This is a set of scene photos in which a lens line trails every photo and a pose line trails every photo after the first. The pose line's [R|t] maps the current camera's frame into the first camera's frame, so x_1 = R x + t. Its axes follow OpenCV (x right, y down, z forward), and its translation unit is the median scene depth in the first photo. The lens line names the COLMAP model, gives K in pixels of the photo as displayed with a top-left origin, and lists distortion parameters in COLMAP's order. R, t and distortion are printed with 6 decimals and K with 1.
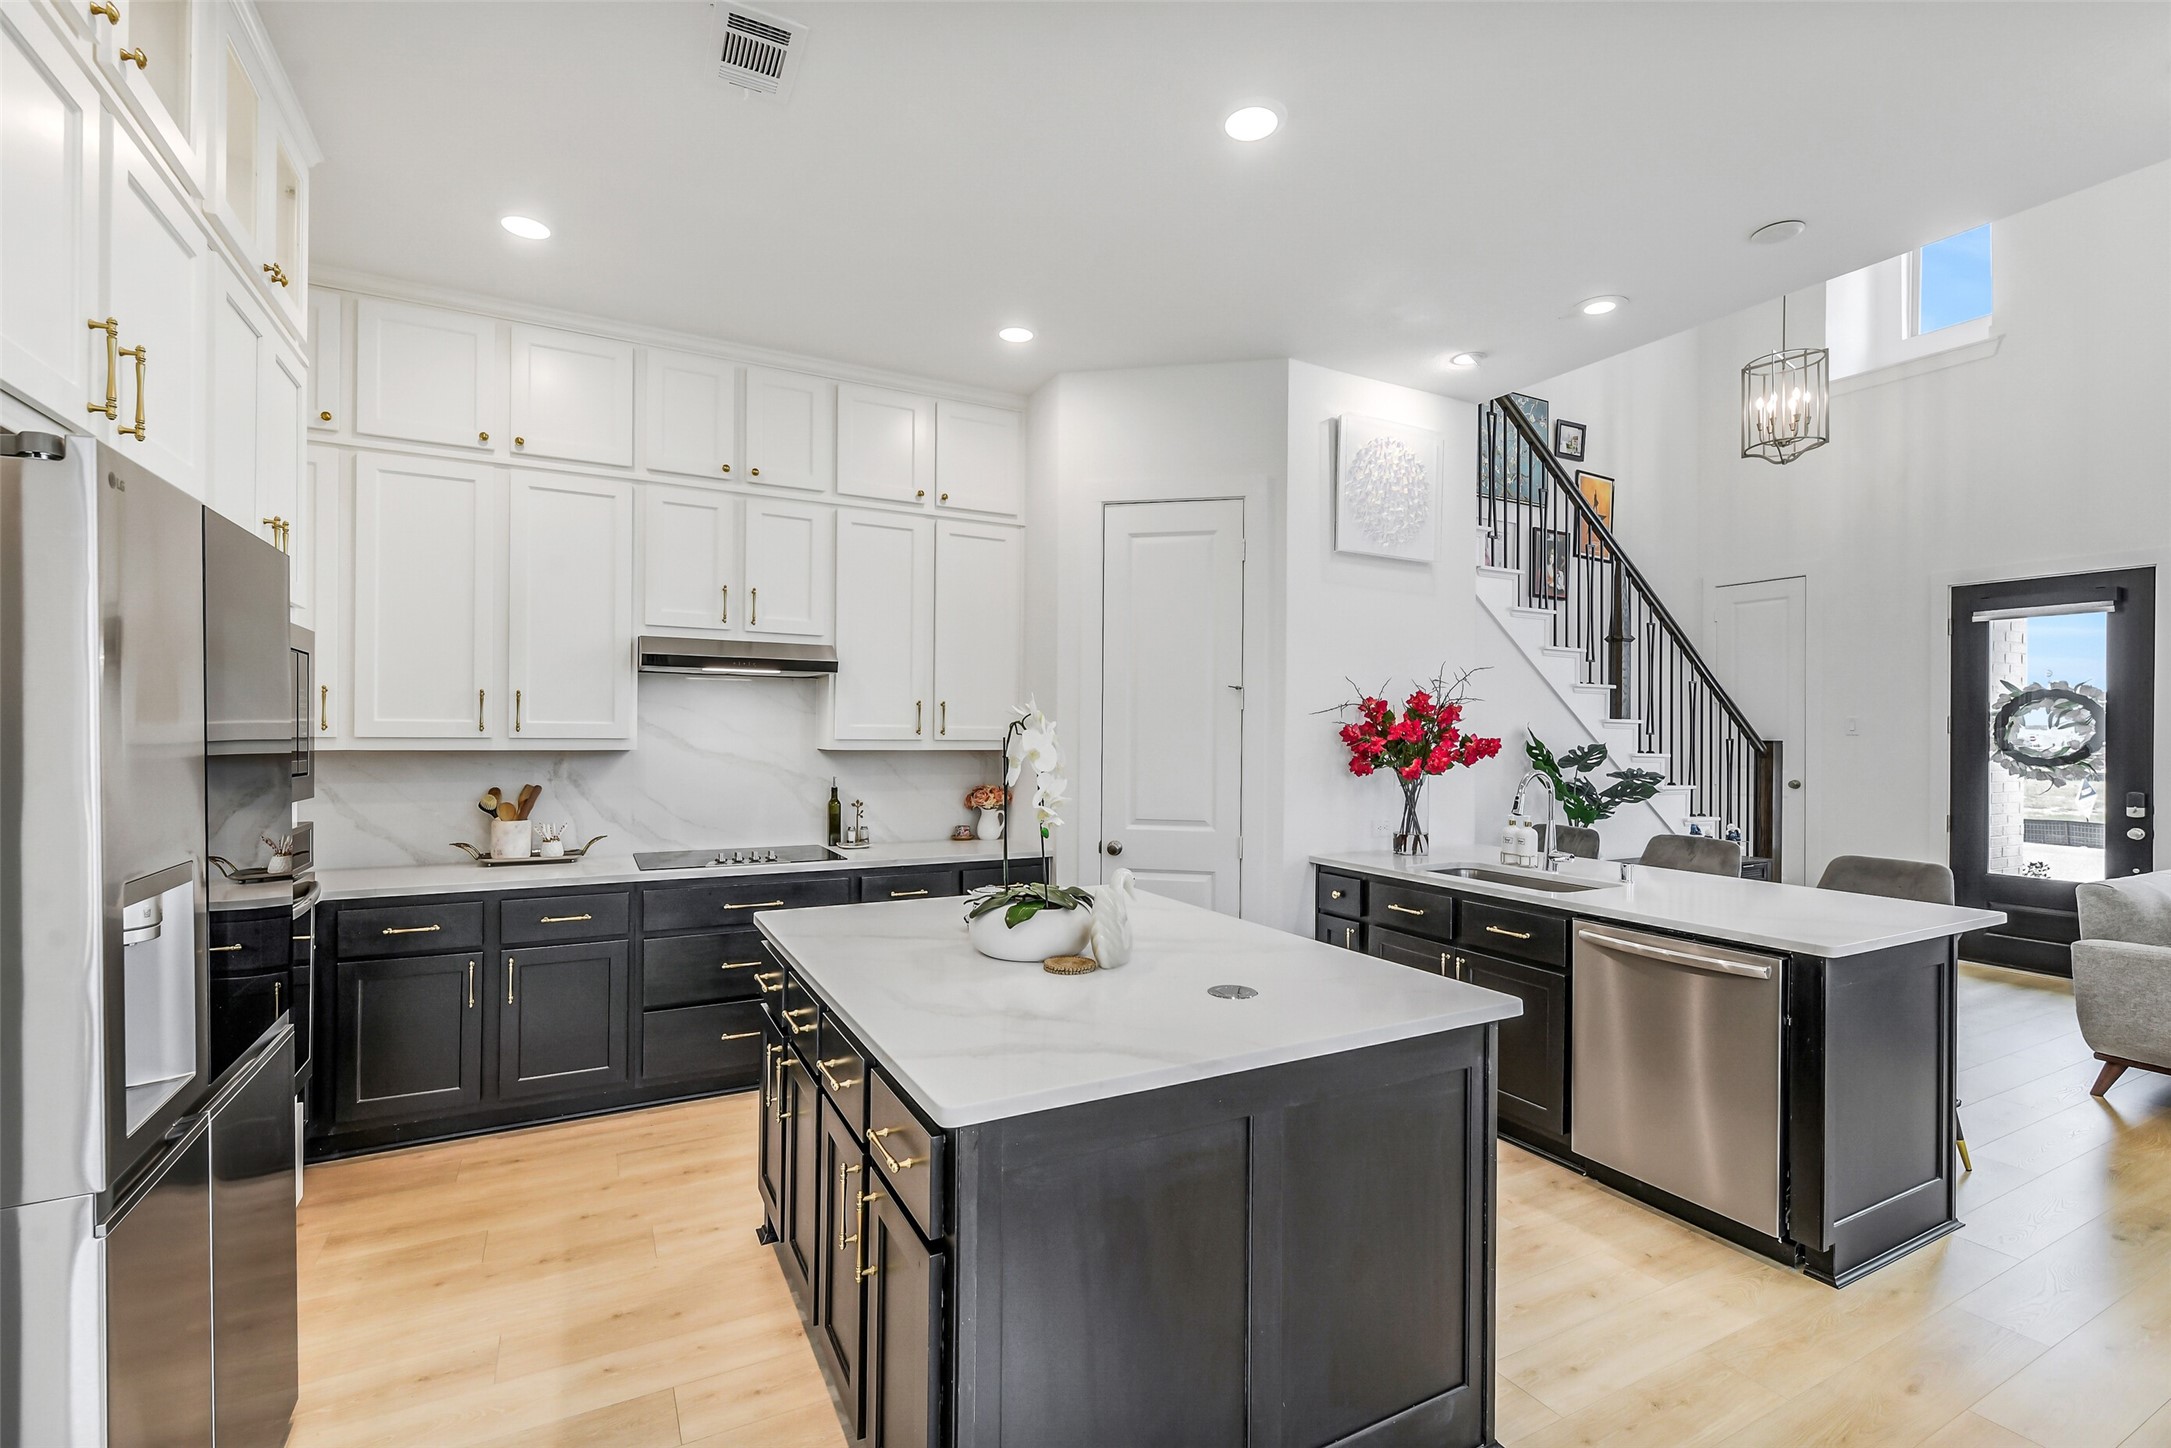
lens RADIAL K [[925.8, 0, 1081.7], [0, 925.8, 732.9], [0, 0, 1]] dist [-0.013789, -0.000144]
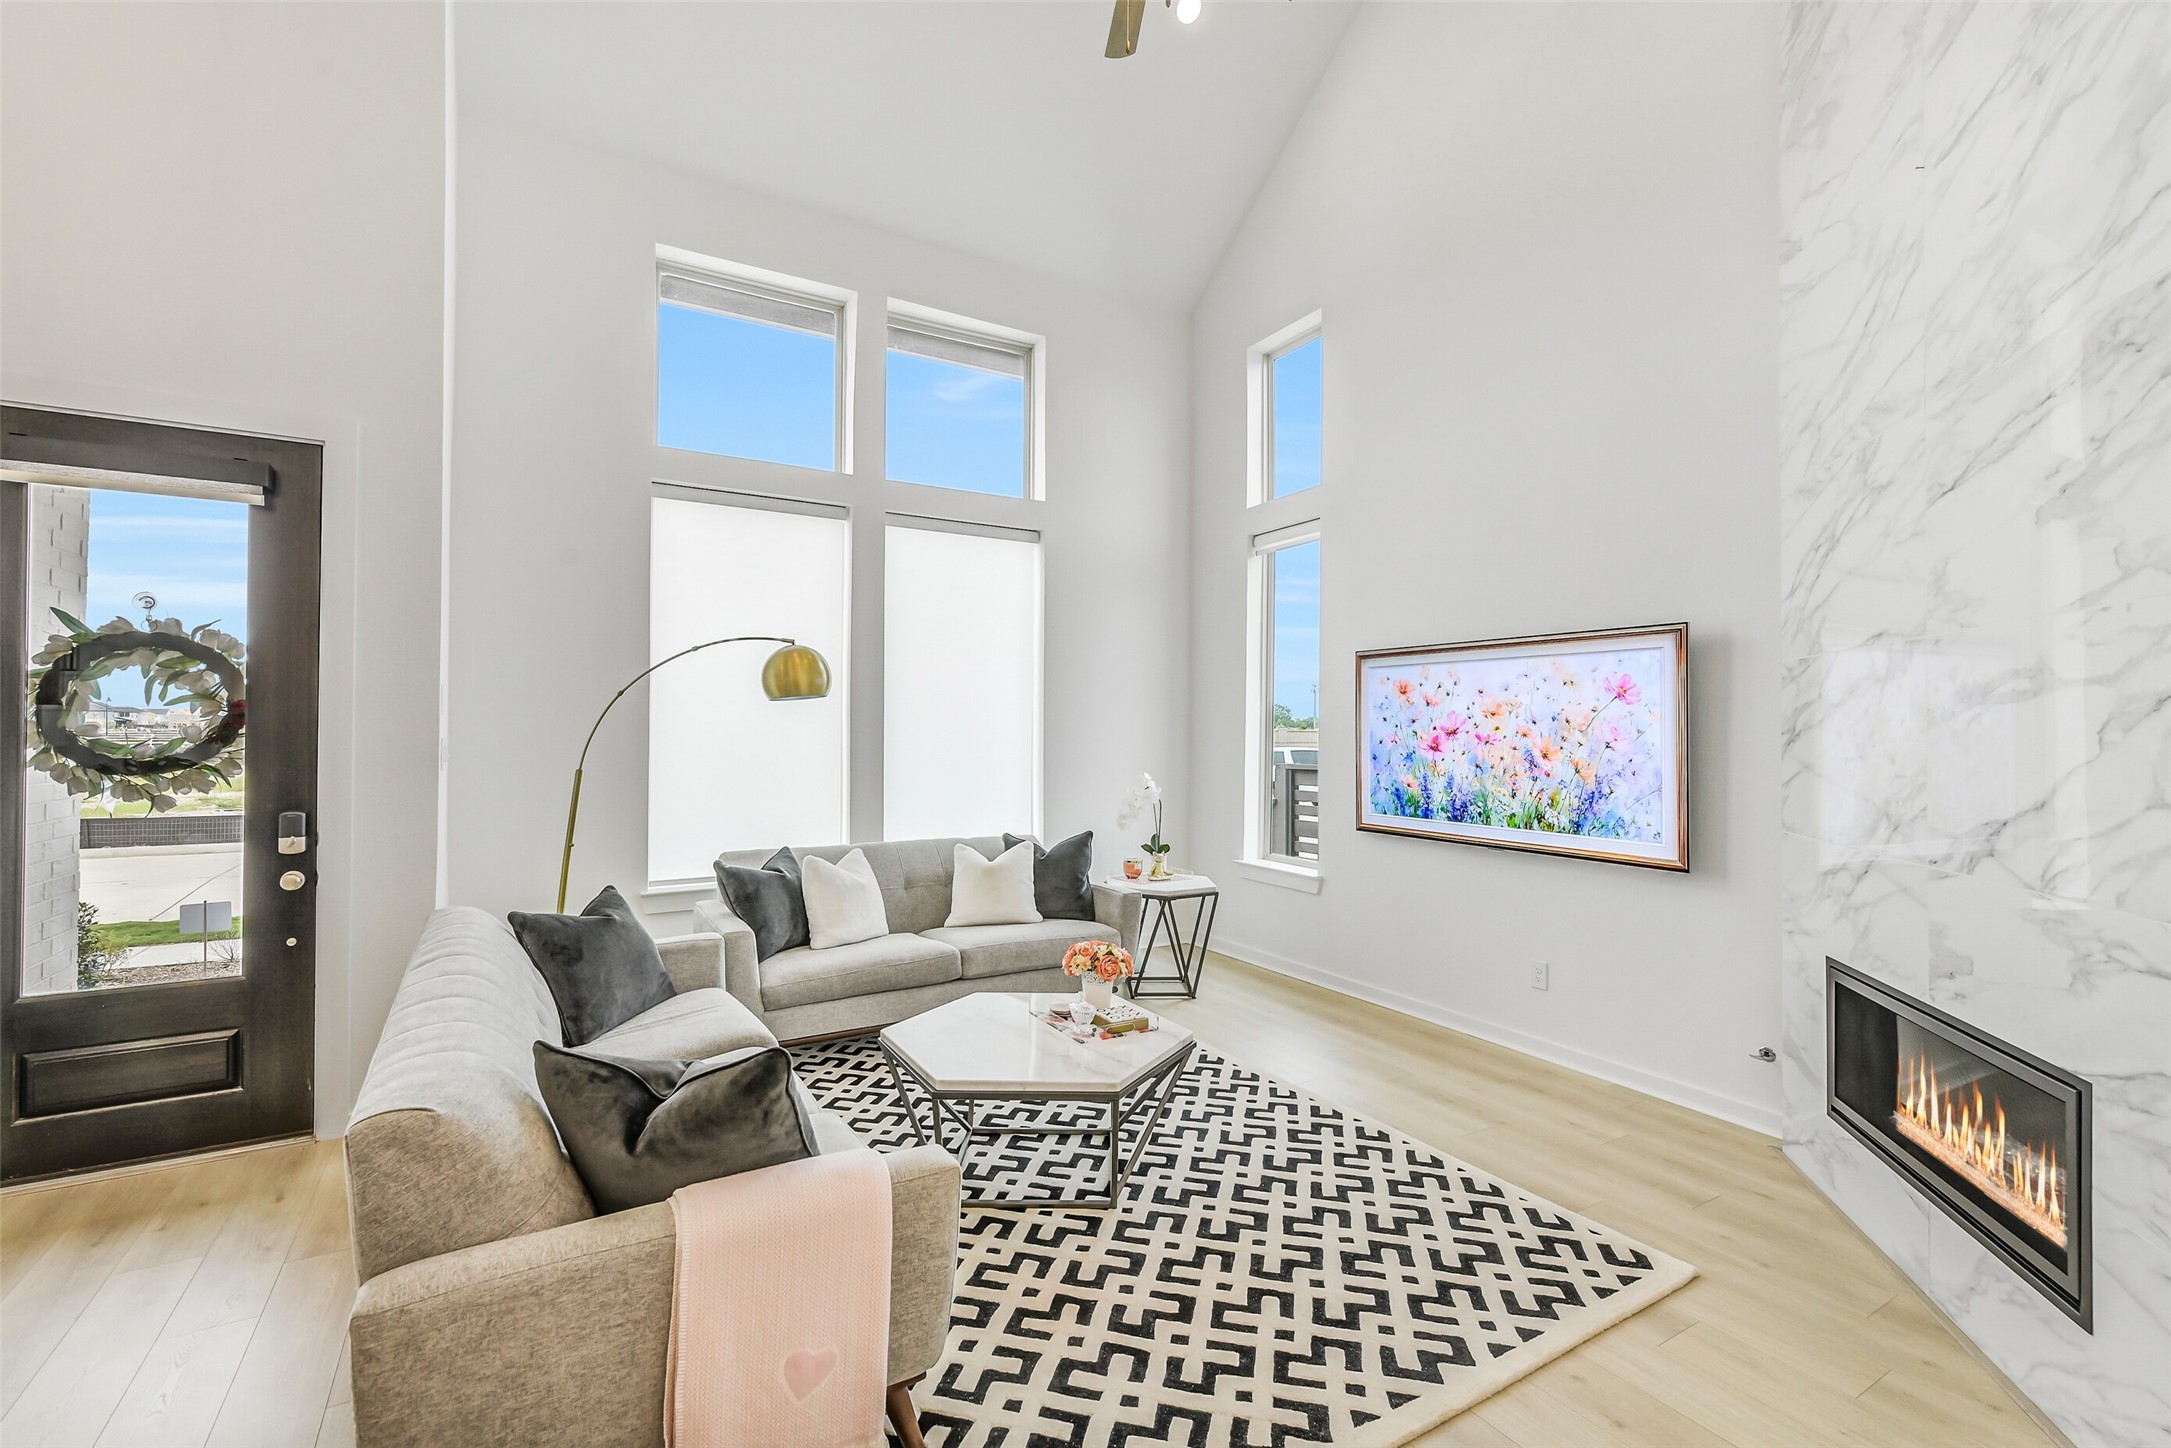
lens RADIAL K [[947.5, 0, 1090.8], [0, 947.5, 728.7], [0, 0, 1]] dist [0.000943, -0.000262]
pose [[-0.059377, -0.007940, 0.998204, 0.638824], [-0.008127, 0.999939, 0.007470, 0.000799], [-0.998203, -0.007669, -0.059438, 0.649318]]
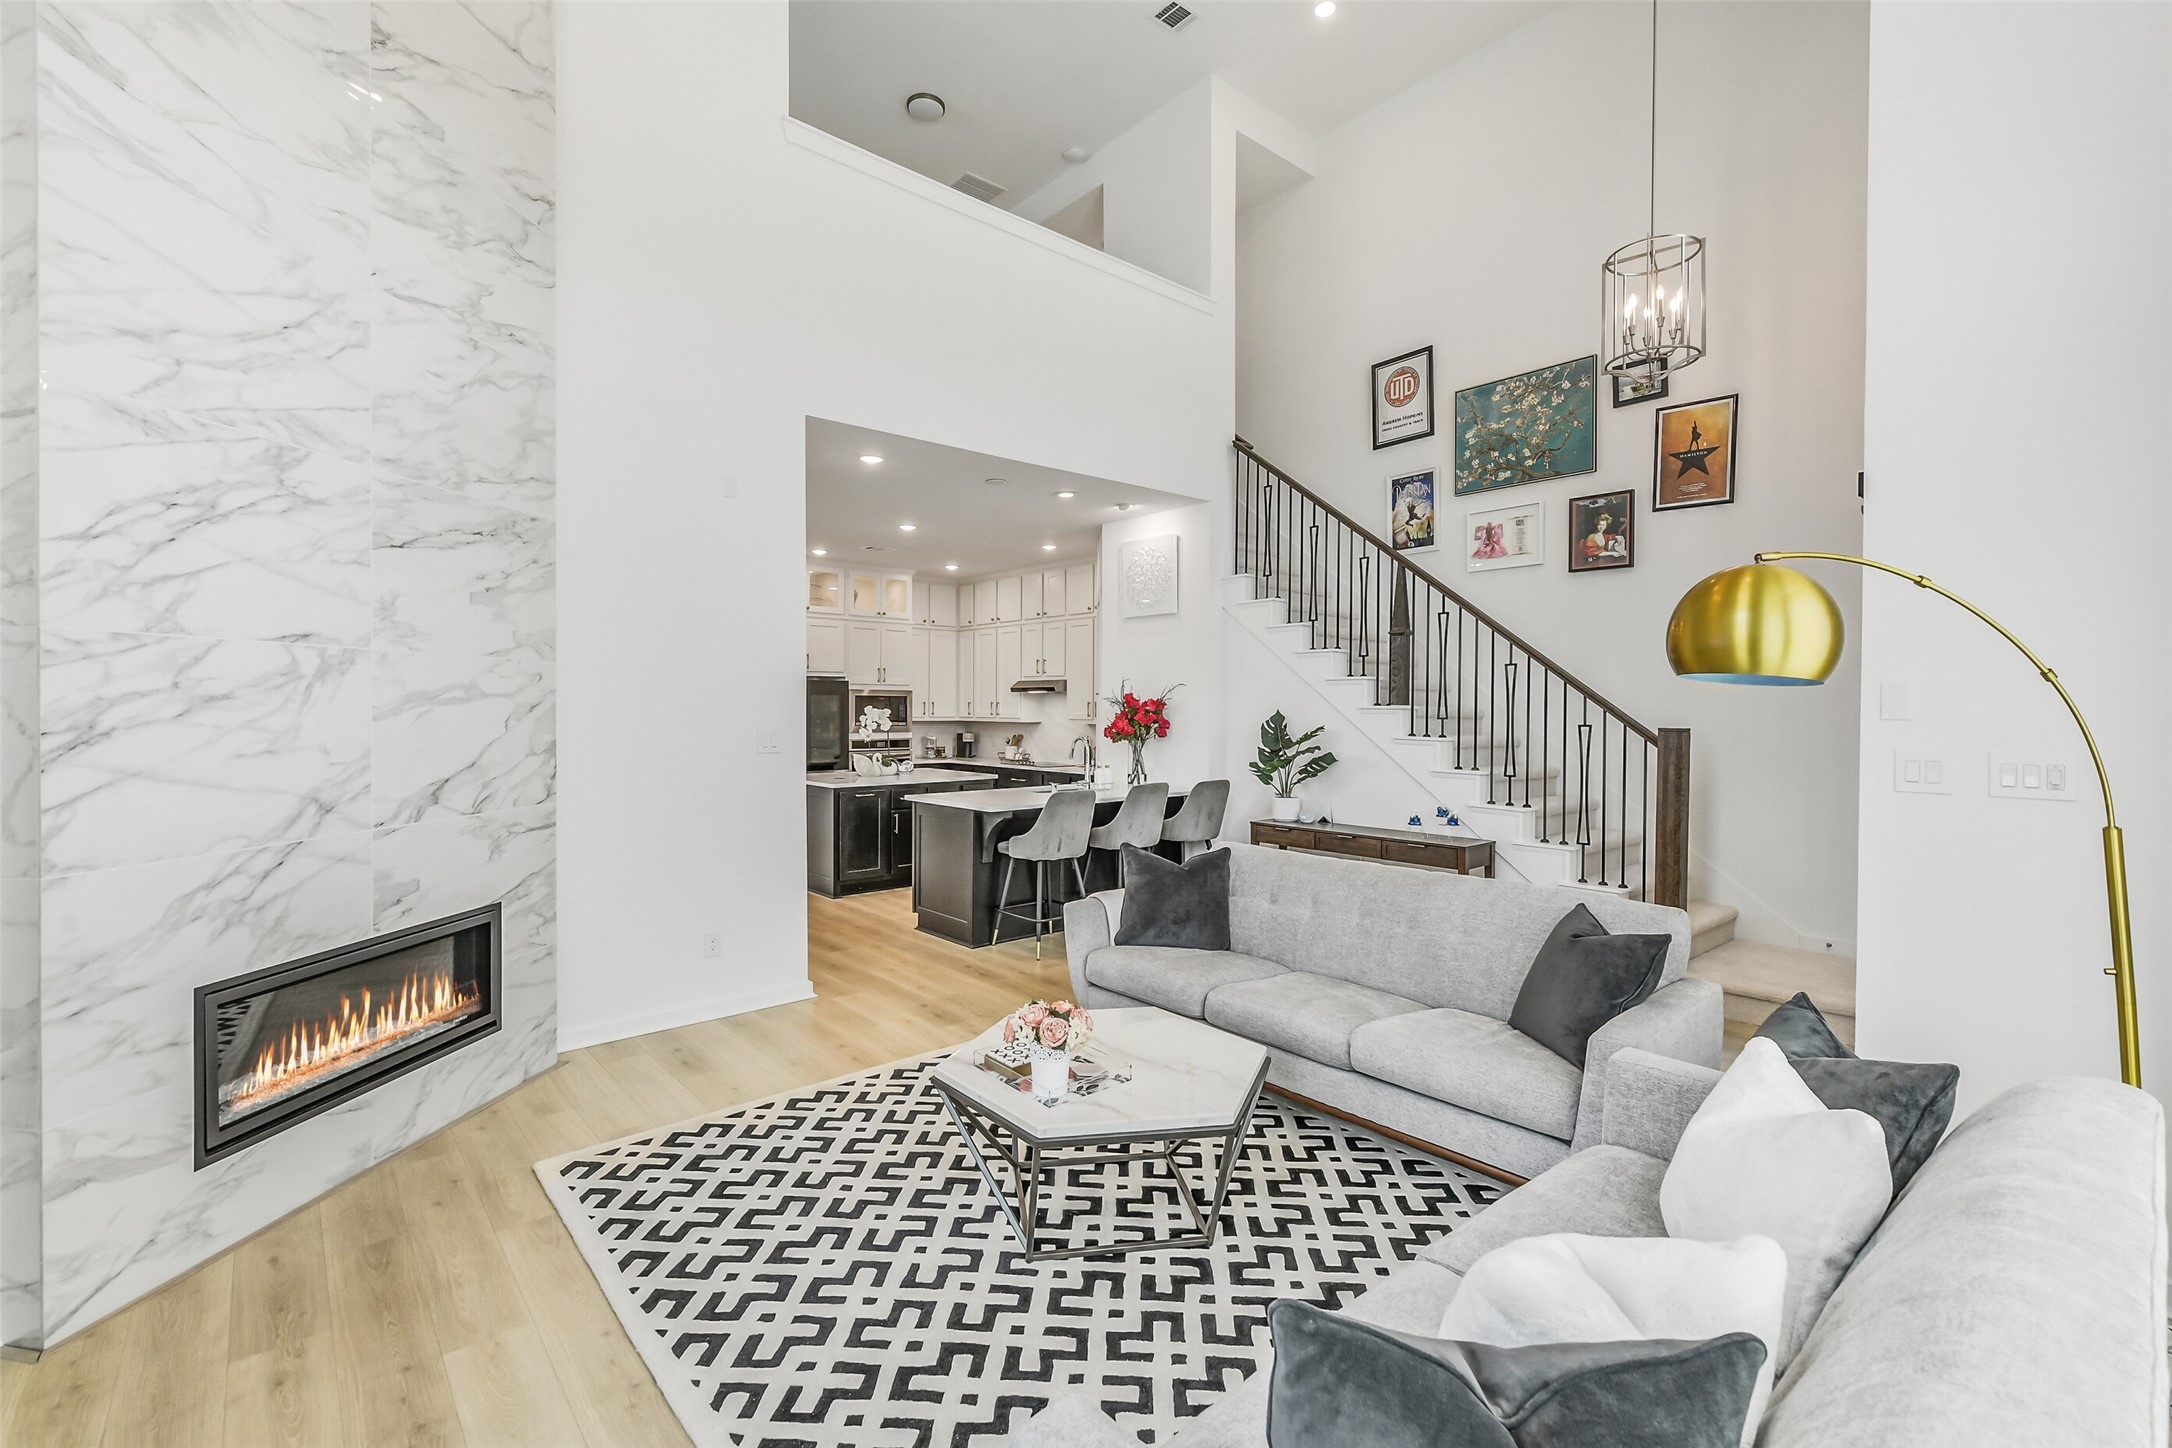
lens RADIAL K [[942.3, 0, 1091.3], [0, 942.3, 721.2], [0, 0, 1]] dist [-0.007677, 0.000245]
pose [[0.228468, 0.007029, -0.973526, 1.989935], [0.000850, 0.999972, 0.007420, -0.004307], [0.973551, -0.002523, 0.228456, 0.486109]]
